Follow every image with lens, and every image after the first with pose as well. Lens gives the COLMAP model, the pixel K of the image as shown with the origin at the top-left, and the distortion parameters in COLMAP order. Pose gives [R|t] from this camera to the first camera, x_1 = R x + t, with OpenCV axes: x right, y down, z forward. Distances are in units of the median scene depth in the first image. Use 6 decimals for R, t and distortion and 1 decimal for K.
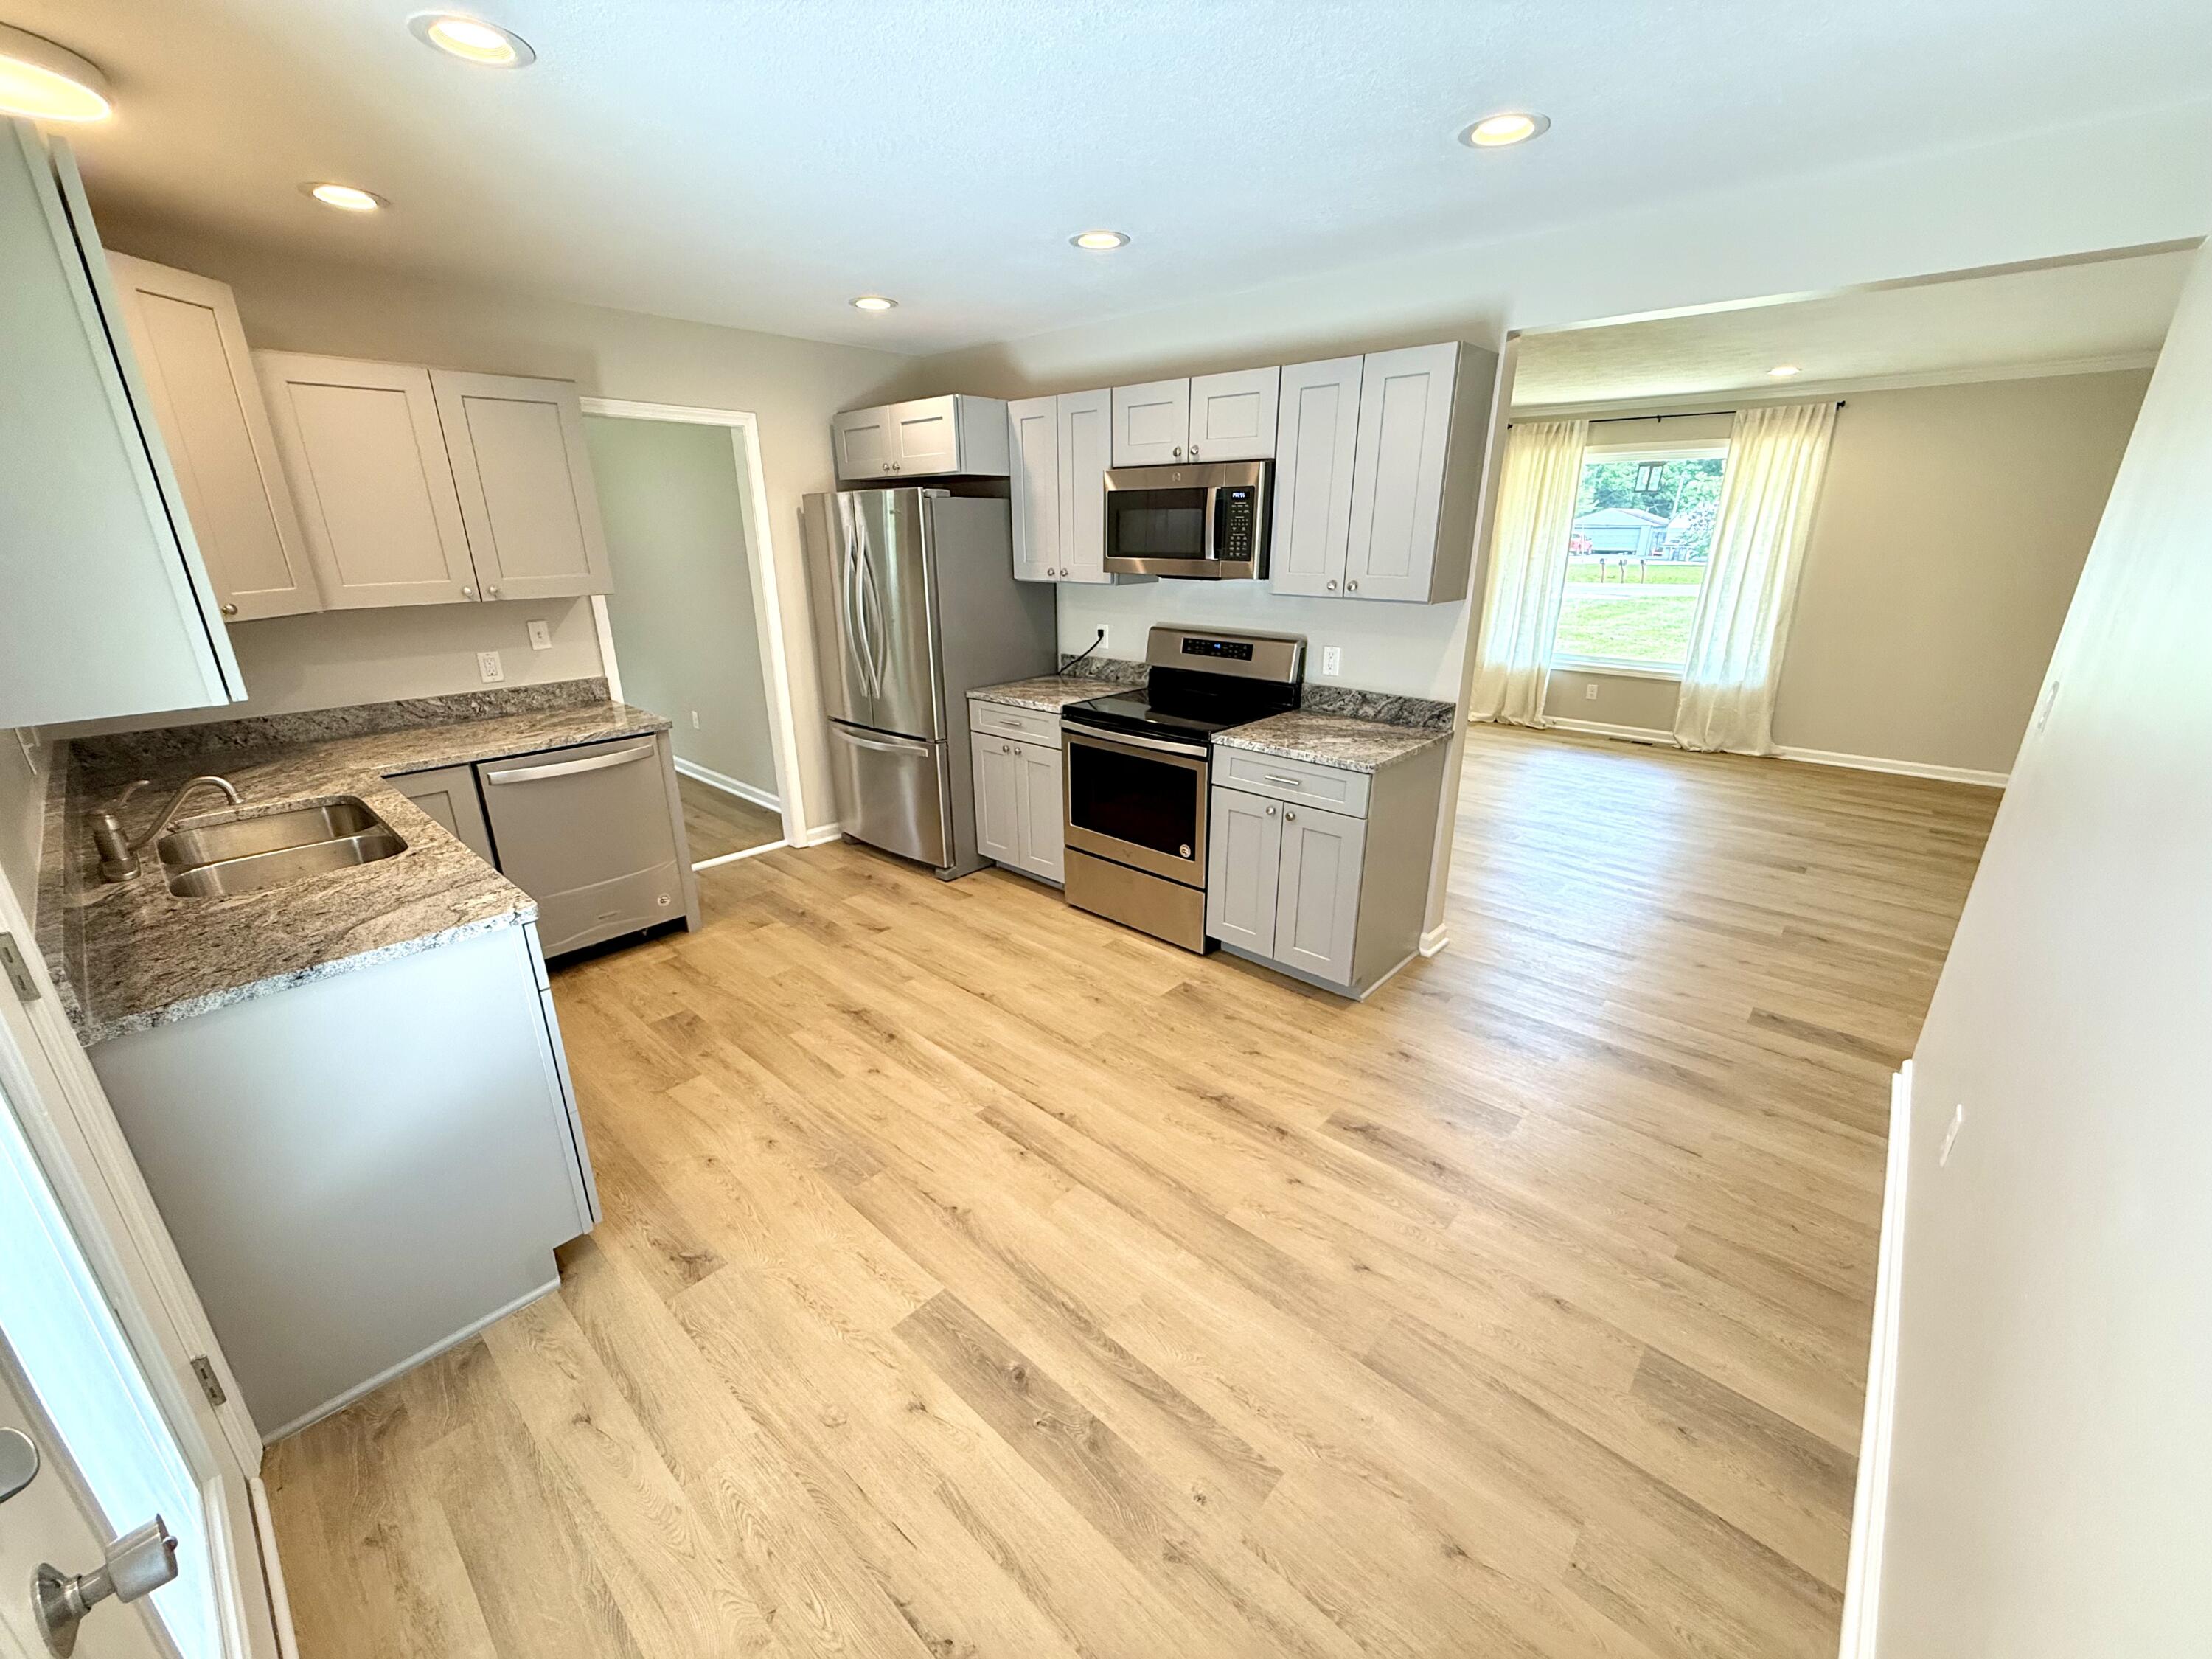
lens RADIAL K [[882.7, 0, 1096.5], [0, 882.7, 831.8], [0, 0, 1]] dist [-0.001986, -0.000172]
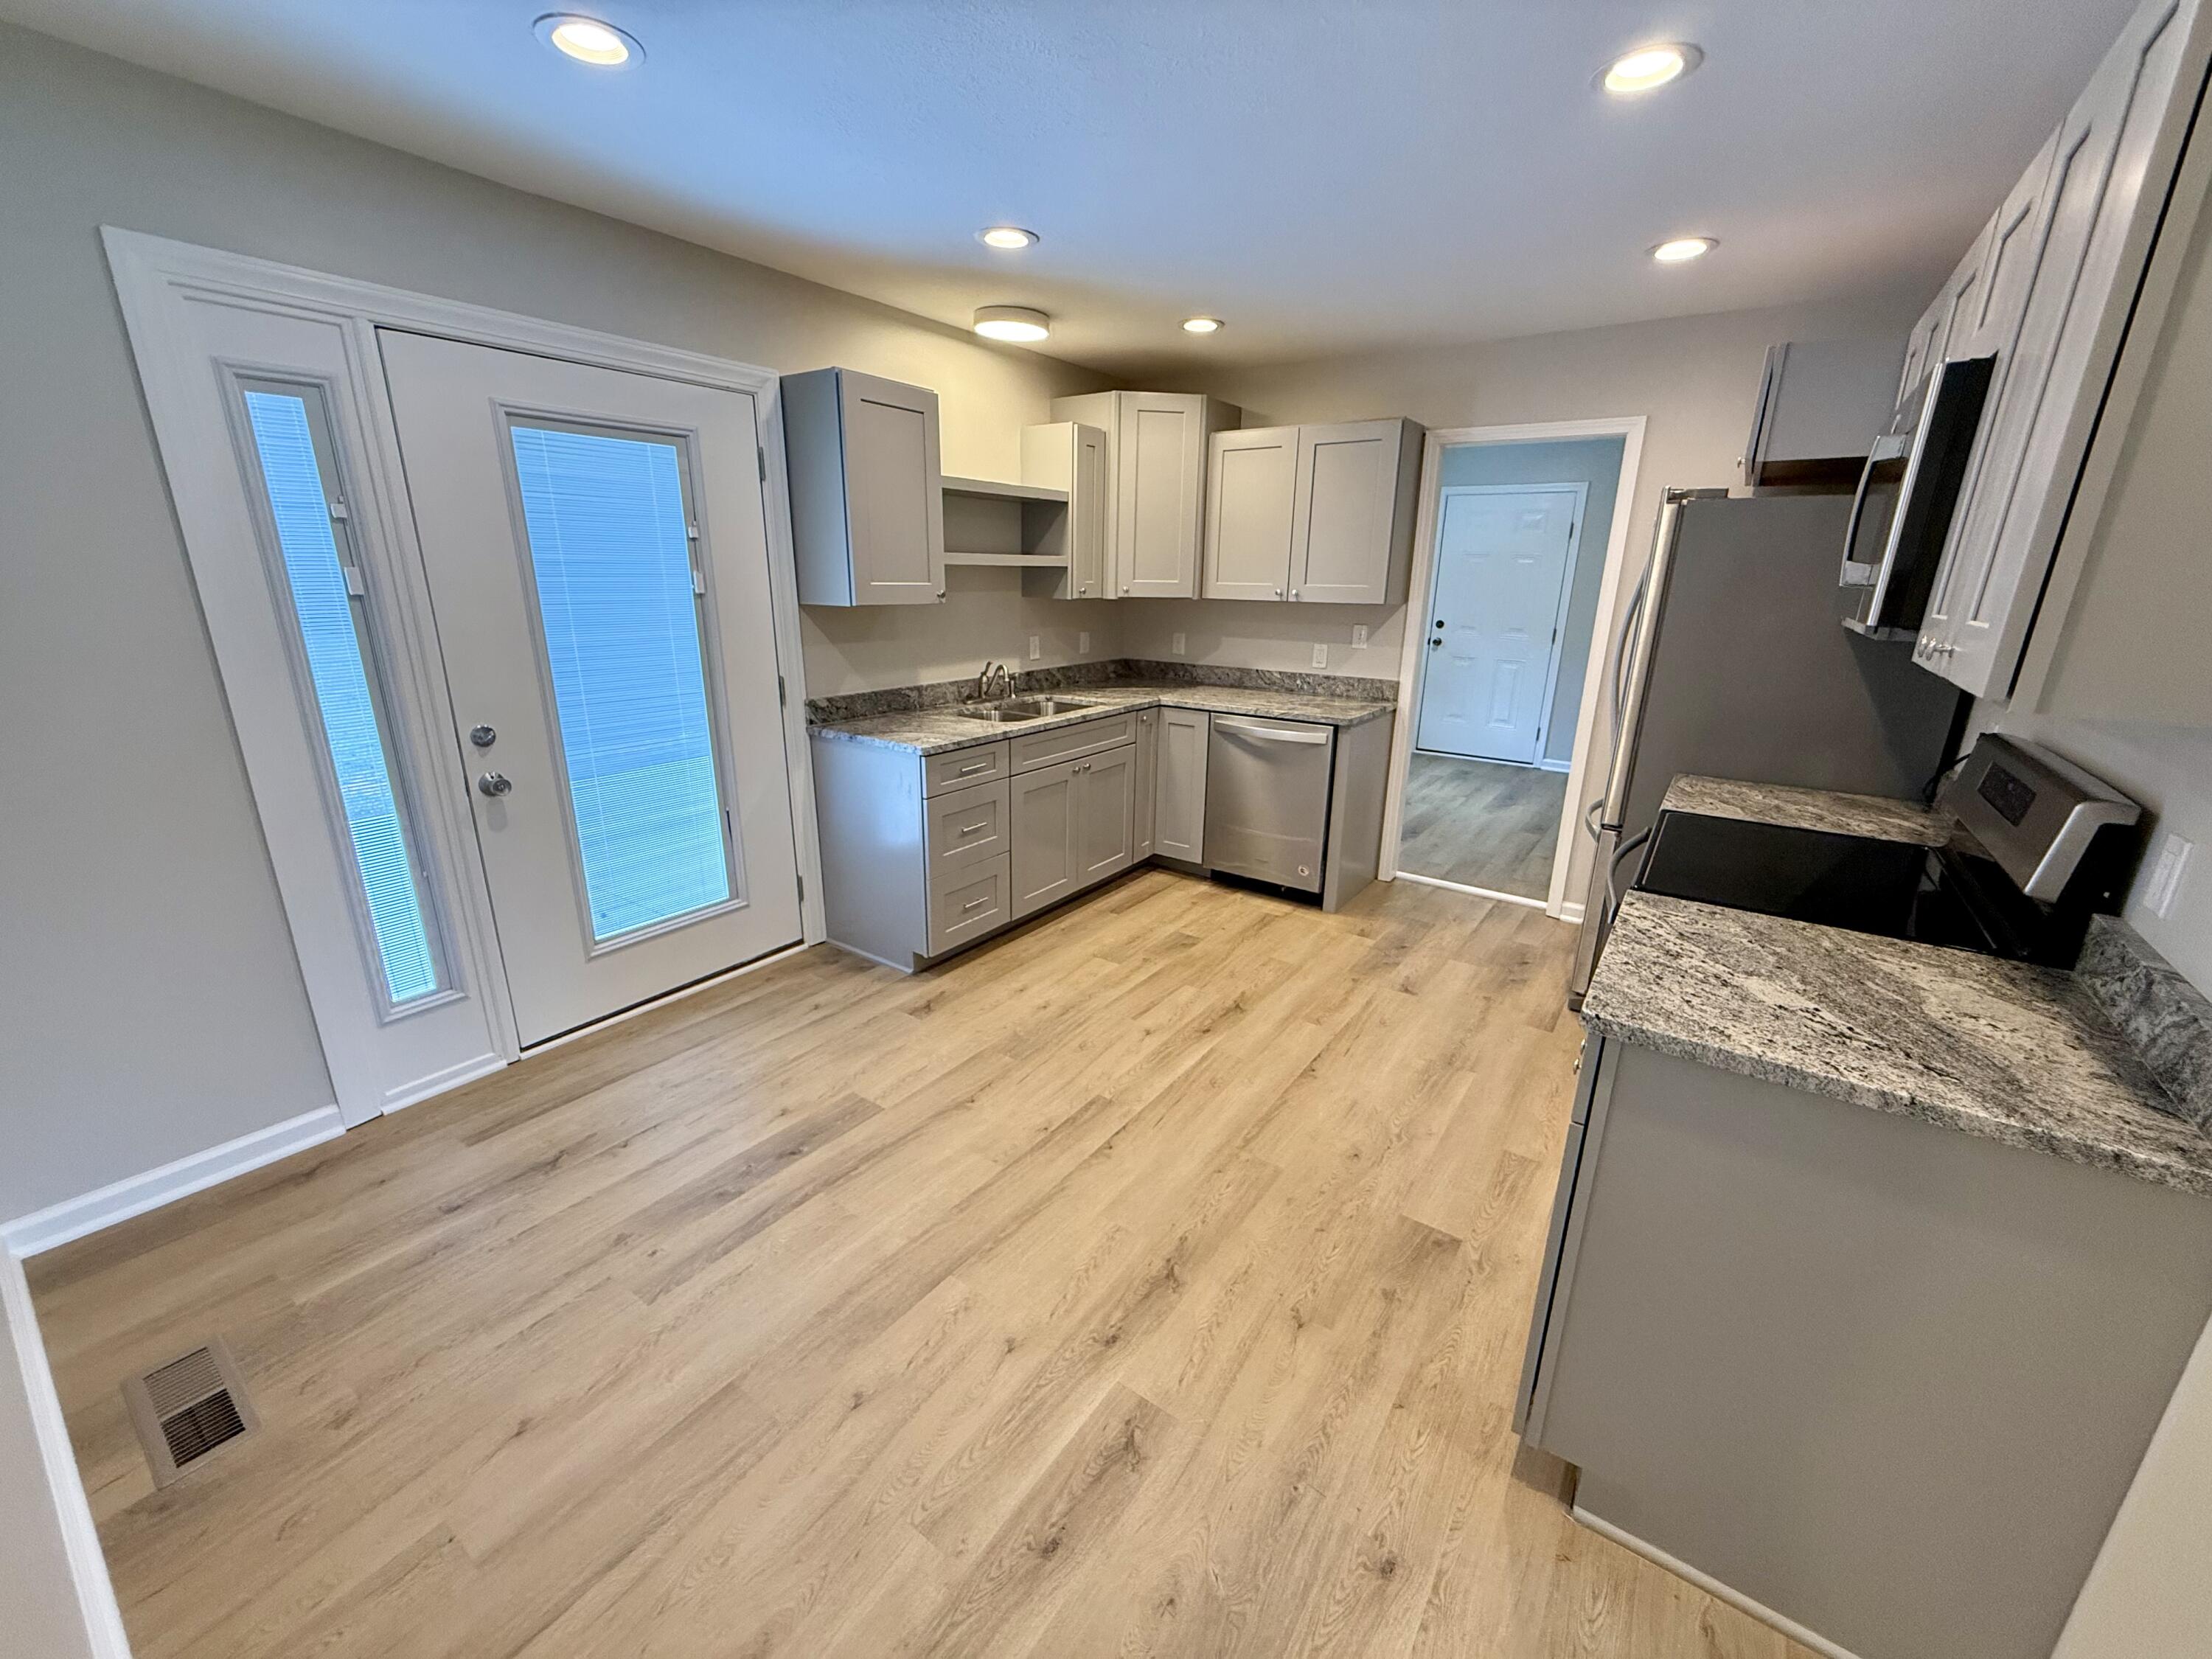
lens RADIAL K [[882.7, 0, 1095.7], [0, 882.7, 834.8], [0, 0, 1]] dist [-0.001986, -0.000172]
pose [[0.120901, 0.292495, -0.948594, 0.687537], [-0.343695, 0.908832, 0.236430, -0.178873], [0.931266, 0.297442, 0.210407, 0.640176]]
